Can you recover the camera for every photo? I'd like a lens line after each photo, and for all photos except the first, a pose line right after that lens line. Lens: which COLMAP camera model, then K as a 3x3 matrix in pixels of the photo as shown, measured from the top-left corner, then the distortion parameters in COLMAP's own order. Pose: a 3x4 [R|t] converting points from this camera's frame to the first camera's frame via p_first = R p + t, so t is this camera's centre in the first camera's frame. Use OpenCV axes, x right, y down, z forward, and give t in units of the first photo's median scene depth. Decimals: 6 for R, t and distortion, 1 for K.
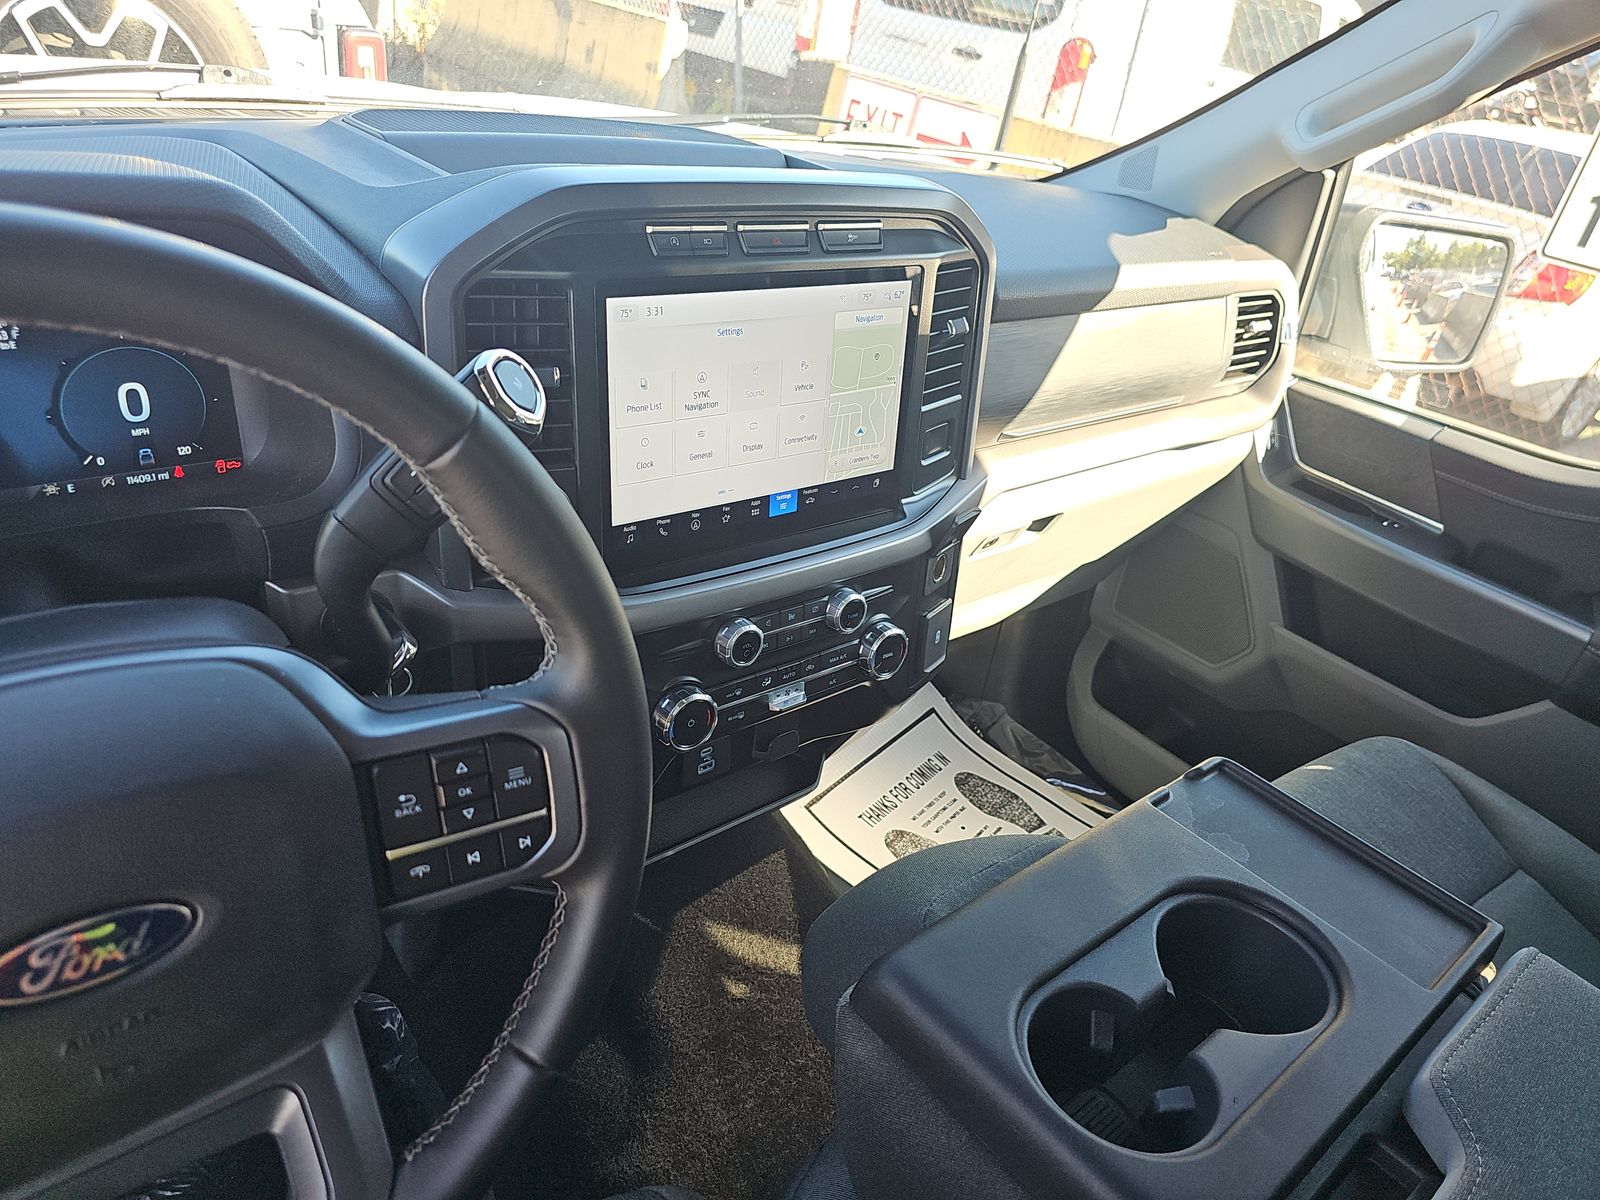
lens RADIAL K [[1081.6, 0, 791.0], [0, 1081.6, 603.2], [0, 0, 1]] dist [0.025991, -0.046392]
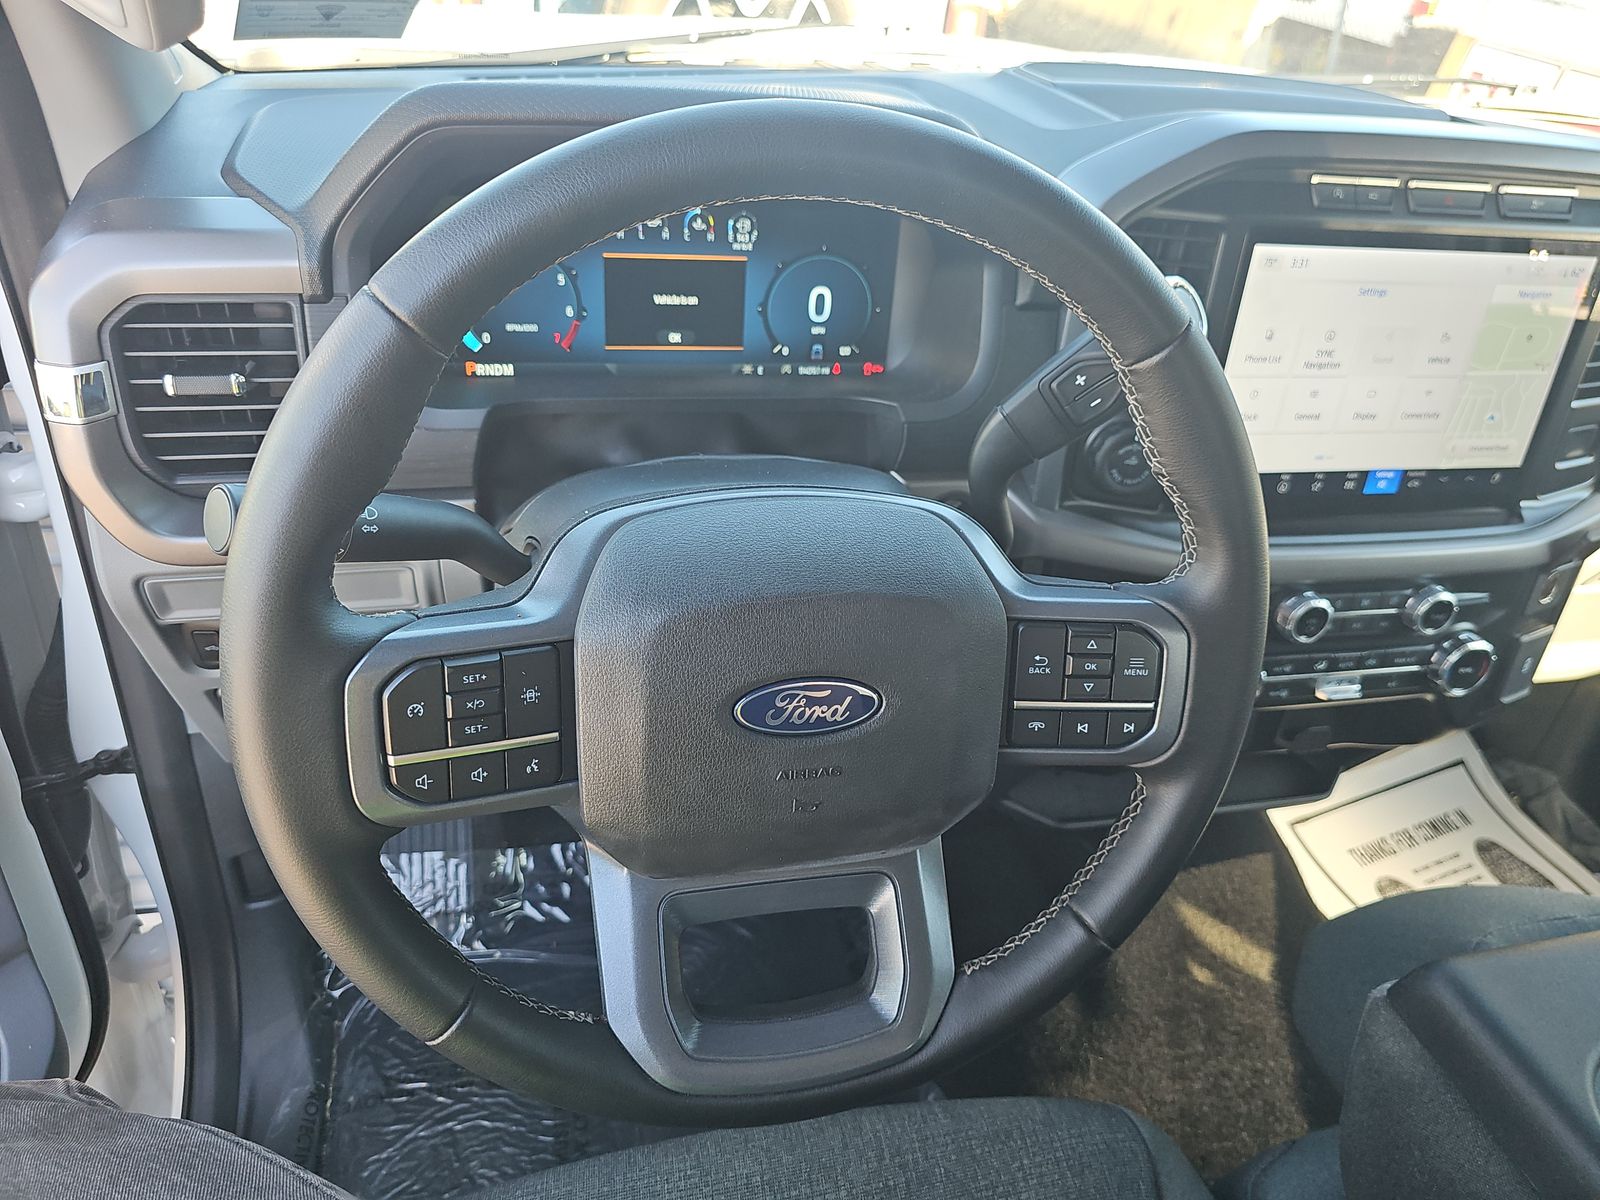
lens RADIAL K [[1081.6, 0, 764.5], [0, 1081.6, 593.3], [0, 0, 1]] dist [0.025991, -0.046392]
pose [[0.890735, 0.196162, -0.410014, -0.084456], [-0.190673, 0.980129, 0.054692, 0.055294], [0.412595, 0.029463, 0.910438, -0.076737]]
